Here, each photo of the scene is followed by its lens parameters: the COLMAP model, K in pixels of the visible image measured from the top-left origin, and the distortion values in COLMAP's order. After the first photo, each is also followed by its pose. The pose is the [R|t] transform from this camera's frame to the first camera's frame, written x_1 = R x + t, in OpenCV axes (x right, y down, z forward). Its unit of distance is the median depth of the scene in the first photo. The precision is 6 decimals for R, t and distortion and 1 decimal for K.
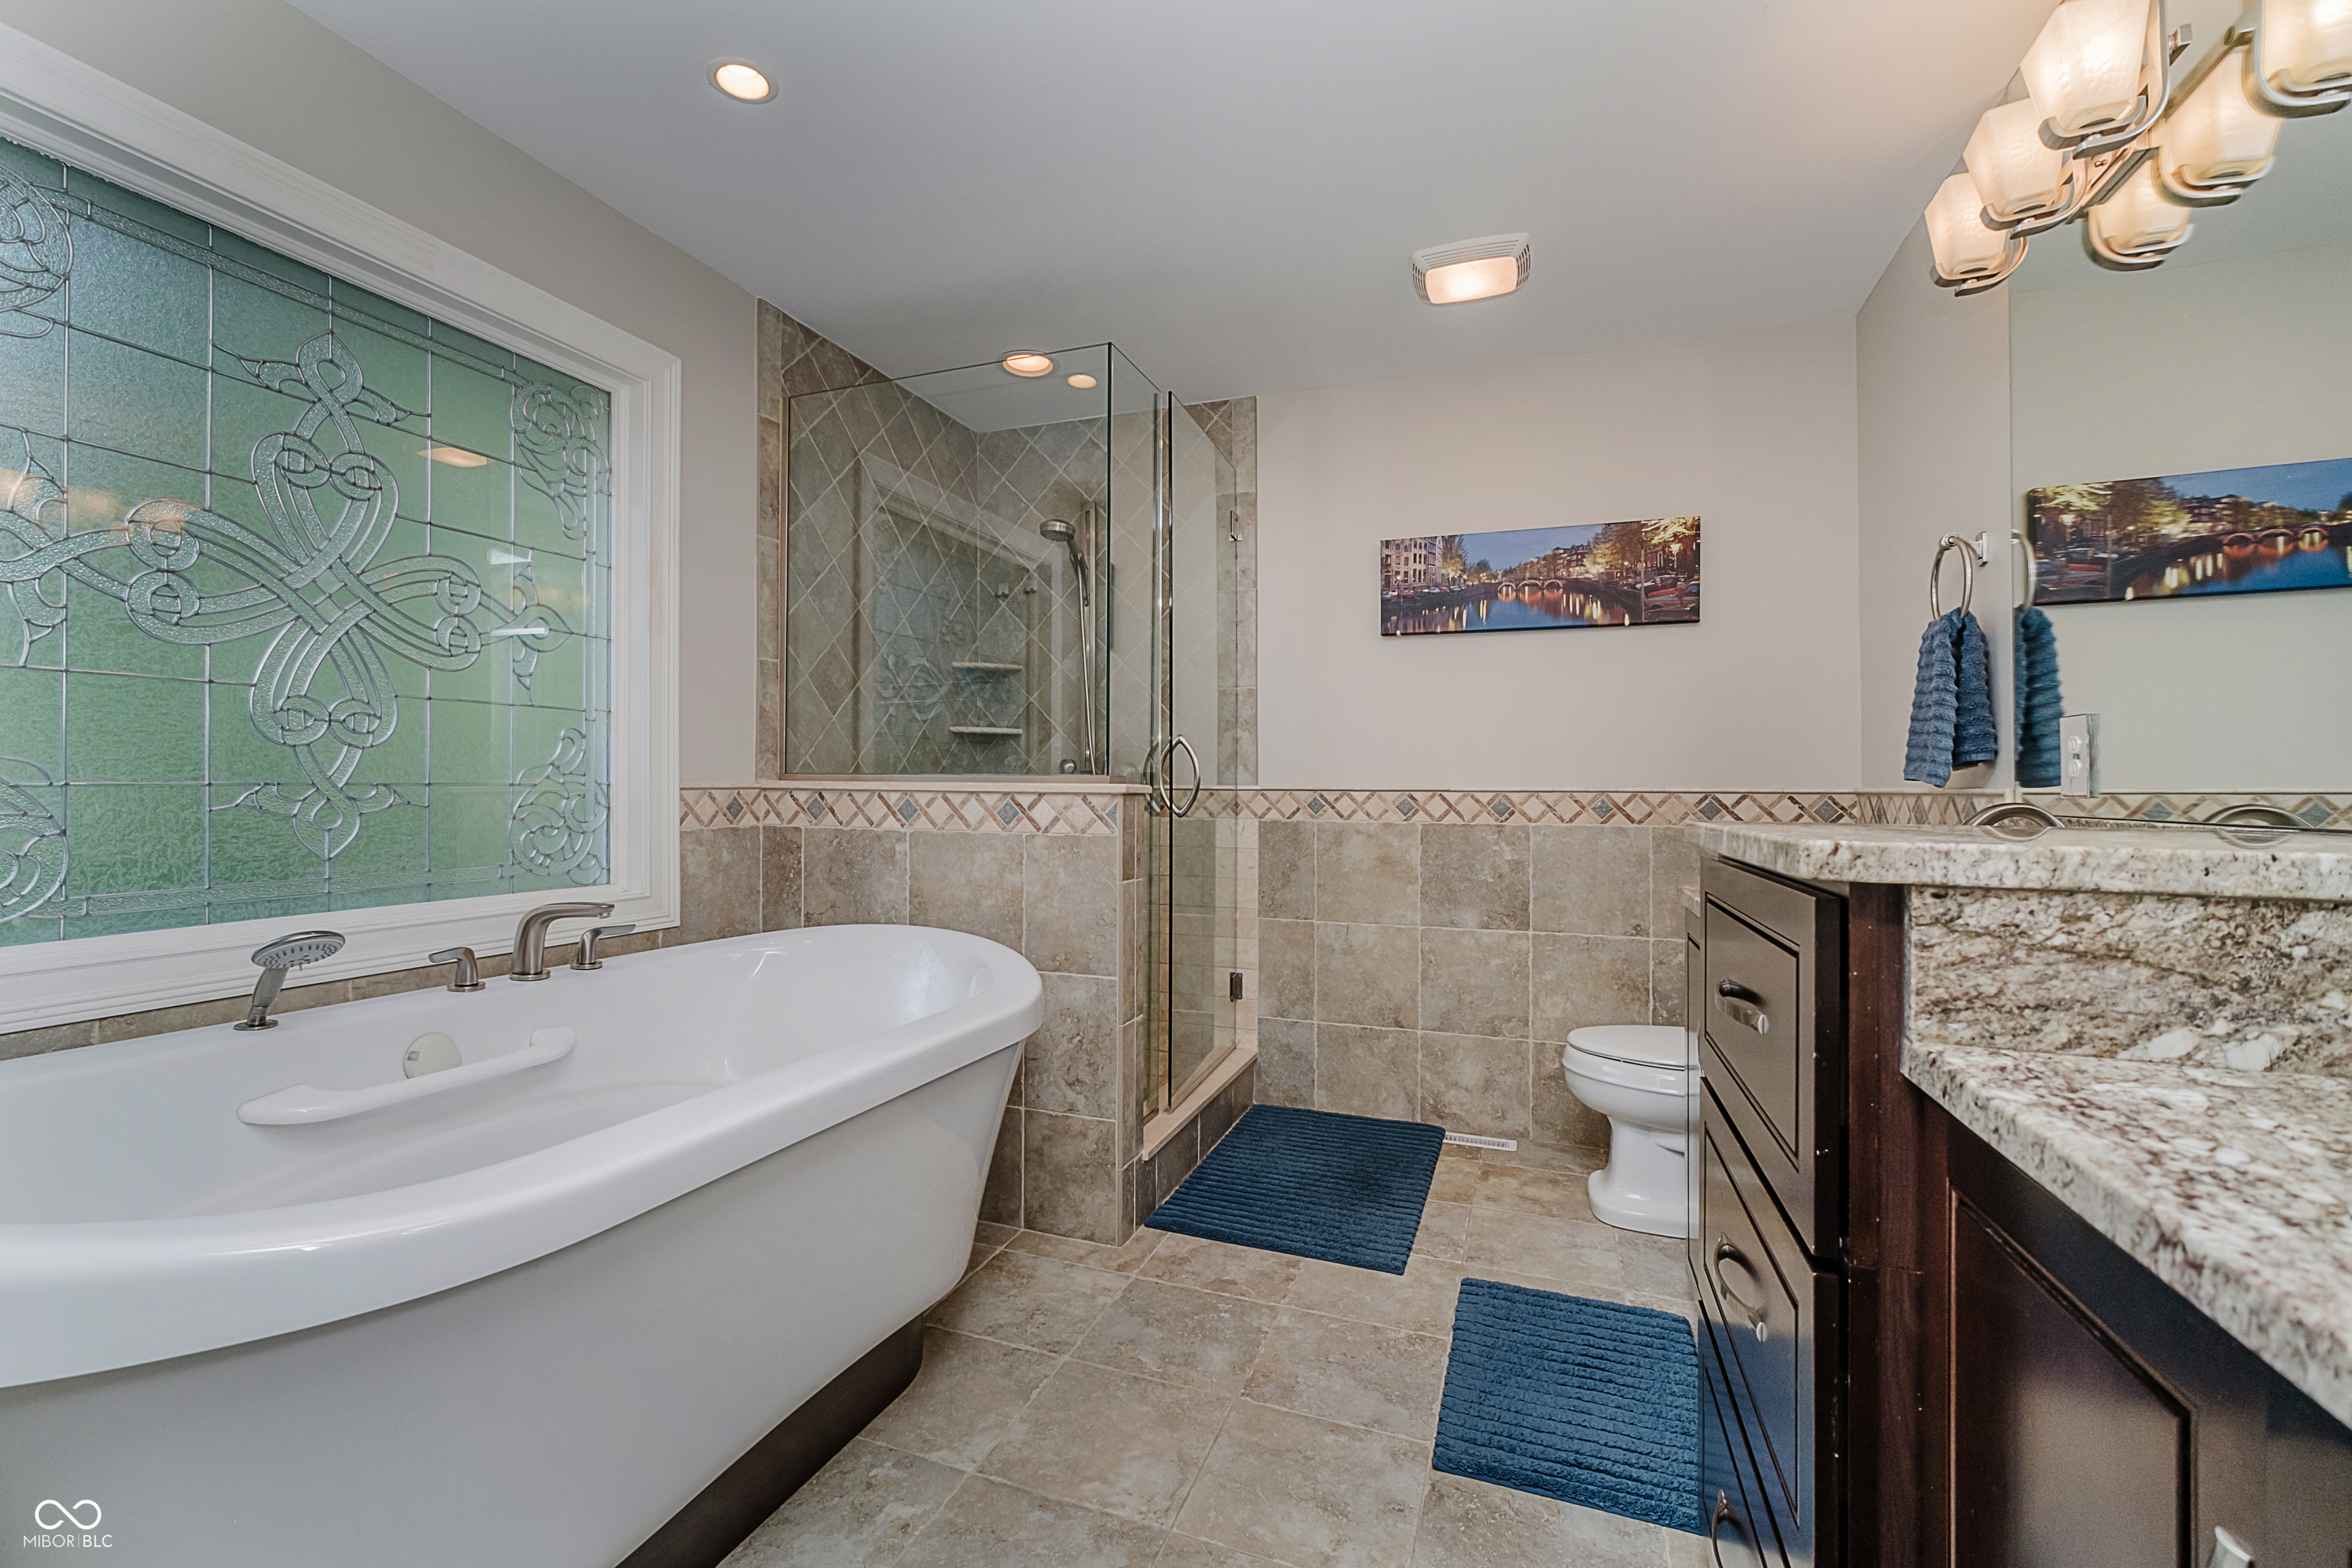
lens RADIAL K [[995.4, 0, 1172.5], [0, 995.4, 774.7], [0, 0, 1]] dist [0.004747, 0.000371]
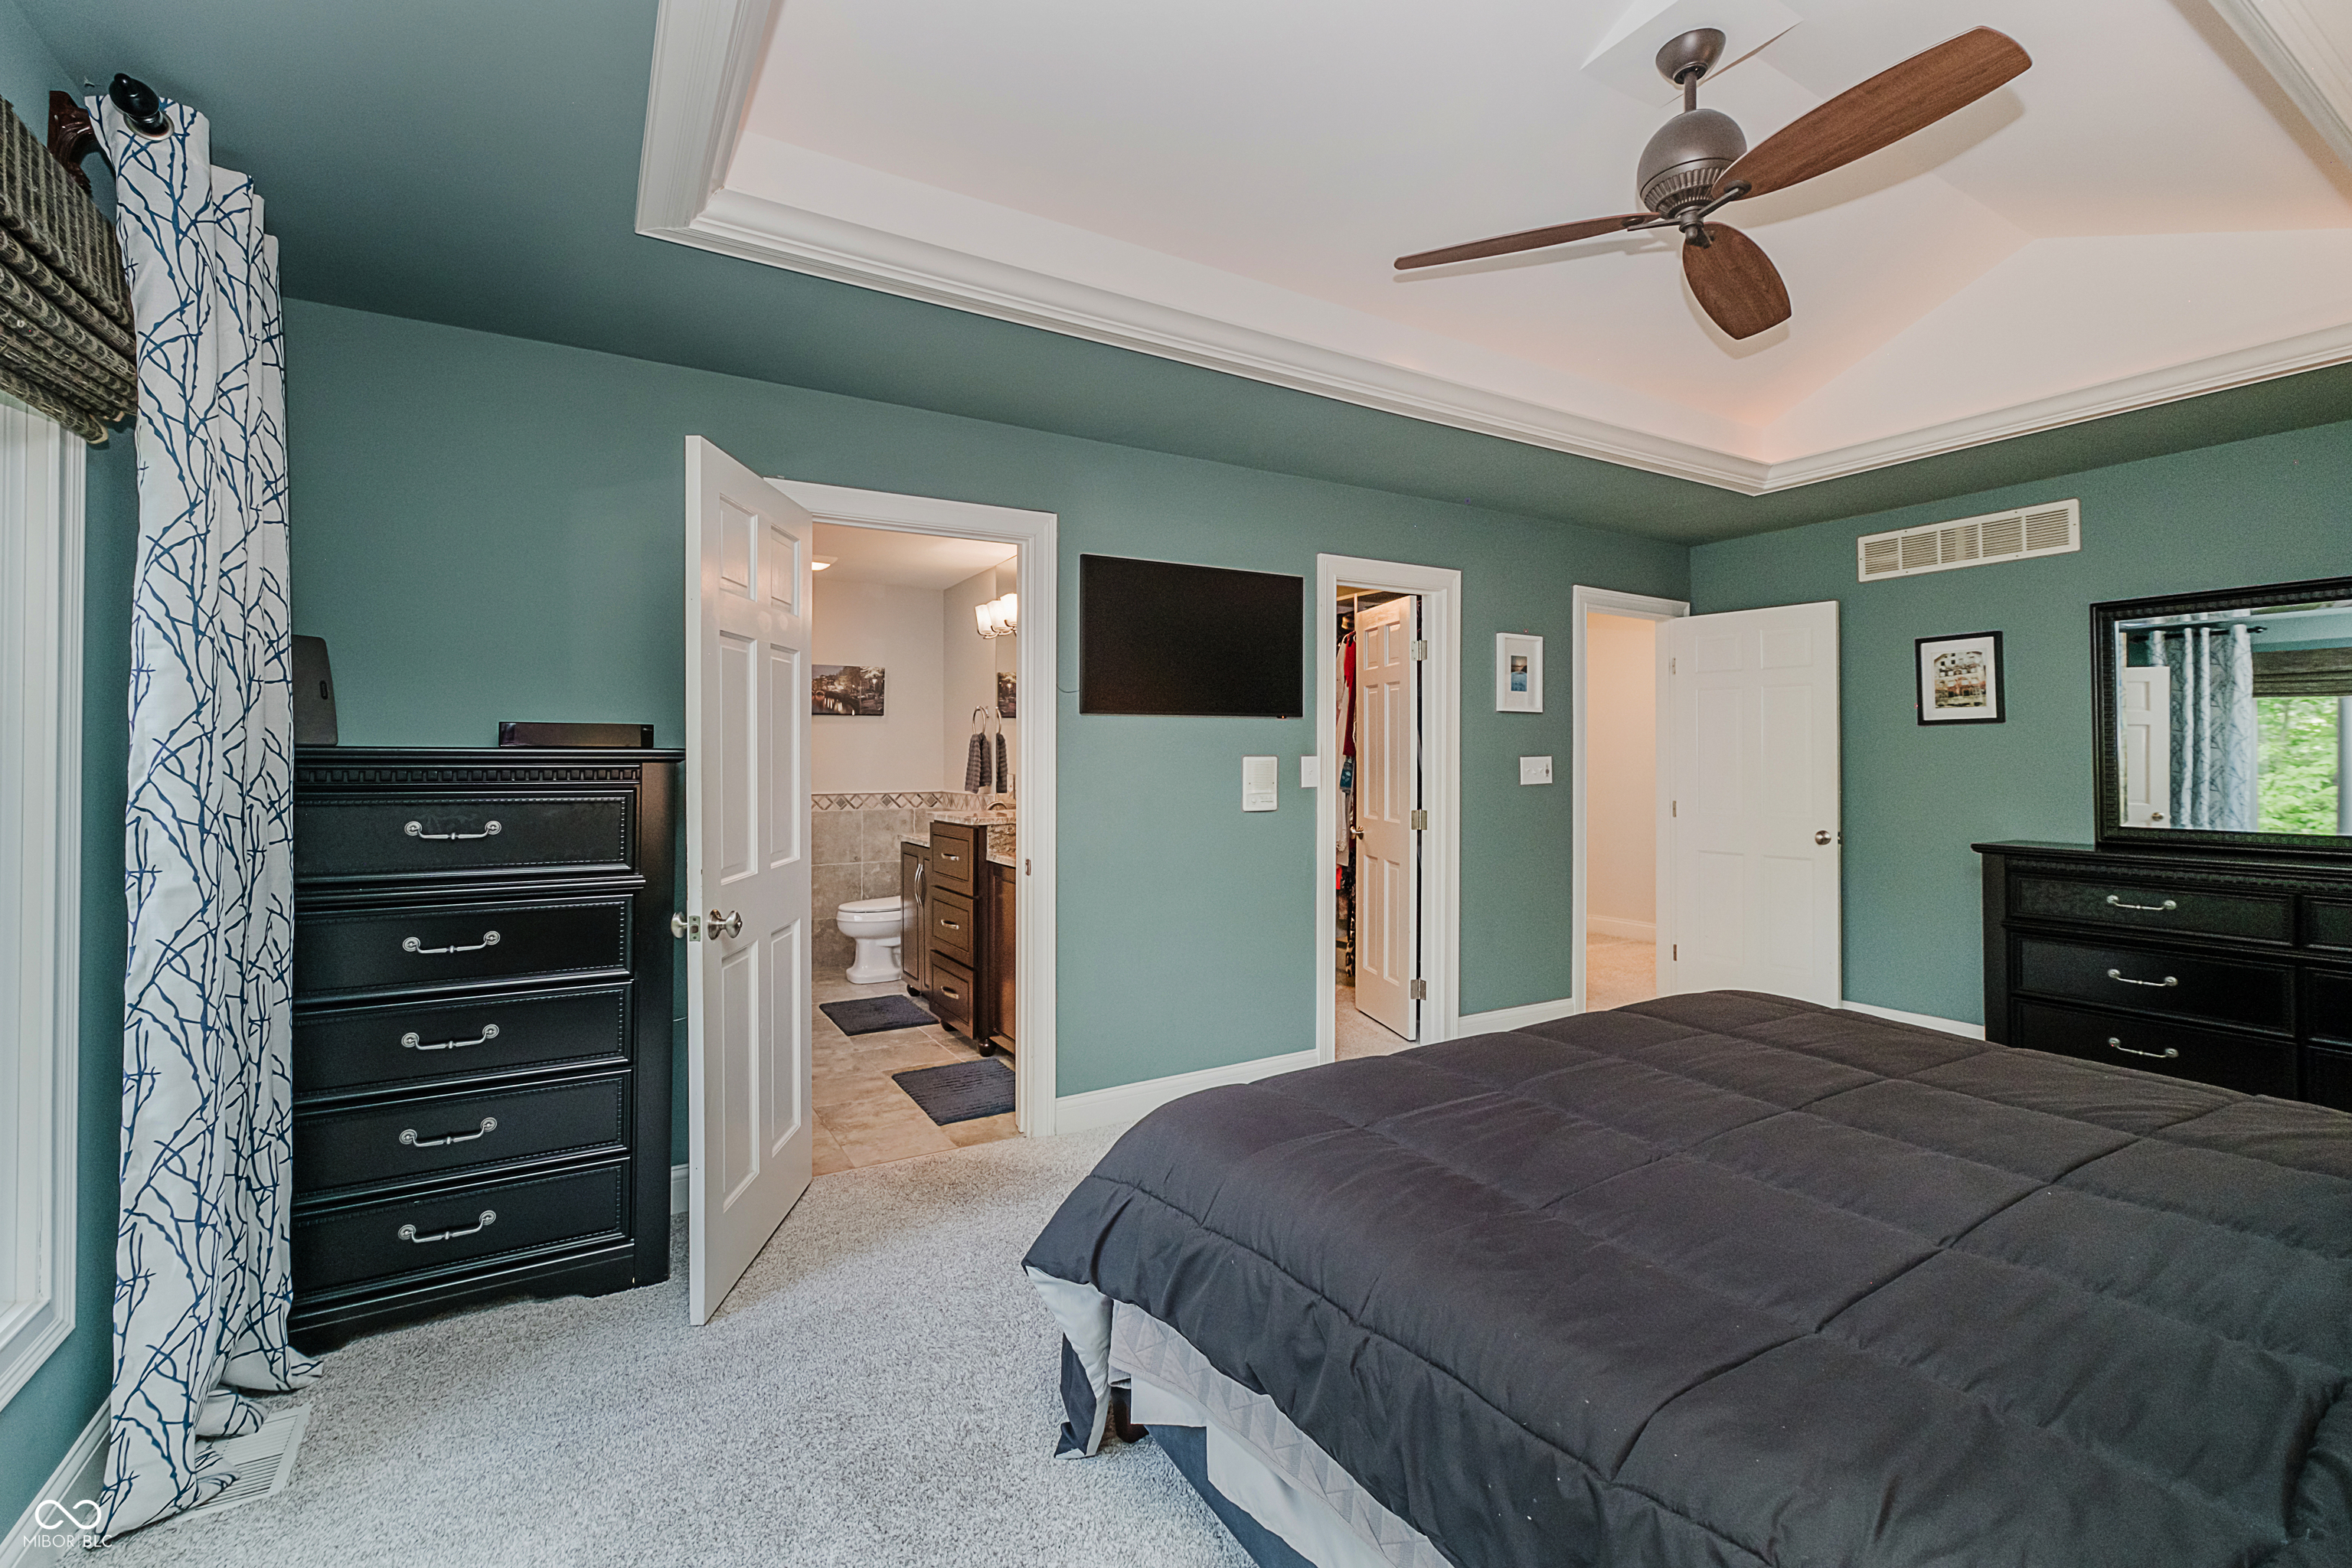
lens RADIAL K [[995.4, 0, 1176.9], [0, 995.4, 762.5], [0, 0, 1]] dist [0.004747, 0.000371]
pose [[0.625146, -0.004949, 0.780492, -0.781990], [-0.009647, 0.999855, 0.014067, -0.087481], [-0.780448, -0.016323, 0.625008, -0.878468]]
